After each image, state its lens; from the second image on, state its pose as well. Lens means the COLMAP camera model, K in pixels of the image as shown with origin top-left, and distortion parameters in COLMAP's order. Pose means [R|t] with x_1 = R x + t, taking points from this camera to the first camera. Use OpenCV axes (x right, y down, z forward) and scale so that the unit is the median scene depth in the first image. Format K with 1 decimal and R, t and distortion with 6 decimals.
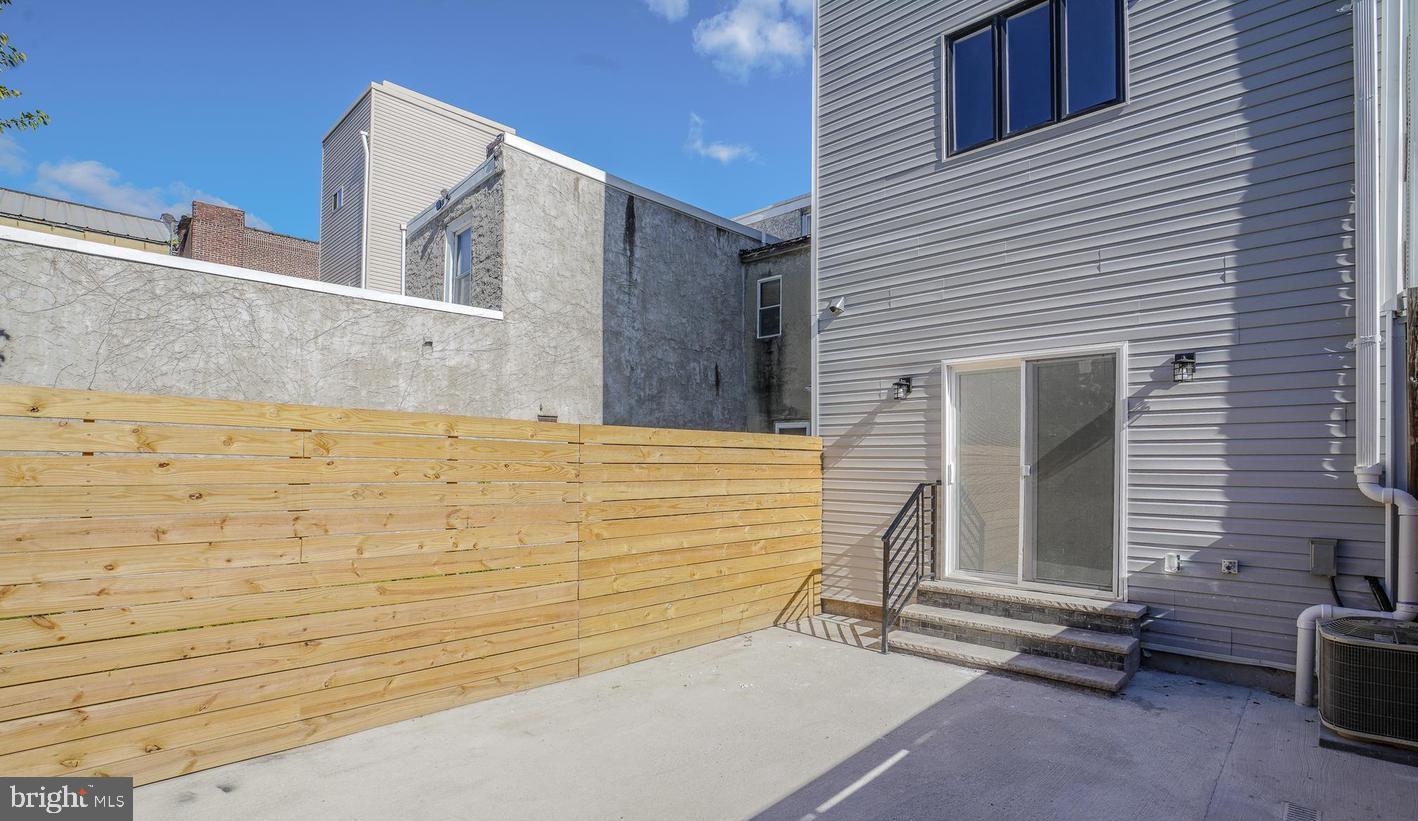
lens RADIAL K [[645.3, 0, 707.7], [0, 645.3, 457.8], [0, 0, 1]] dist [-0.001481, 0.000391]
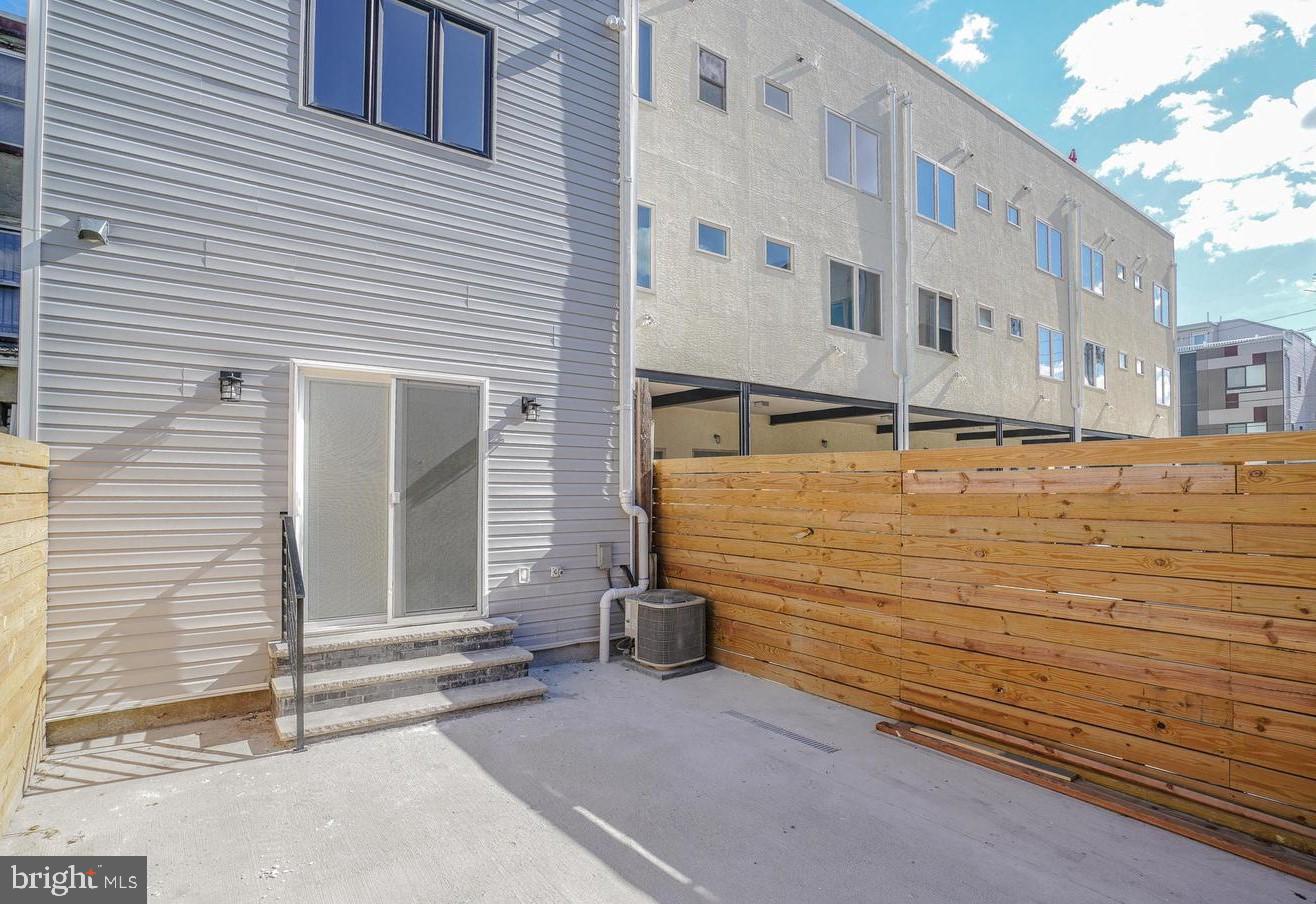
lens RADIAL K [[702.1, 0, 657.9], [0, 702.1, 475.7], [0, 0, 1]] dist [-0.052569, 0.027605]
pose [[0.202799, 0.011192, 0.979157, -0.444074], [-0.012557, 0.999882, -0.008828, -0.008149], [-0.979140, -0.010505, 0.202915, 0.475737]]
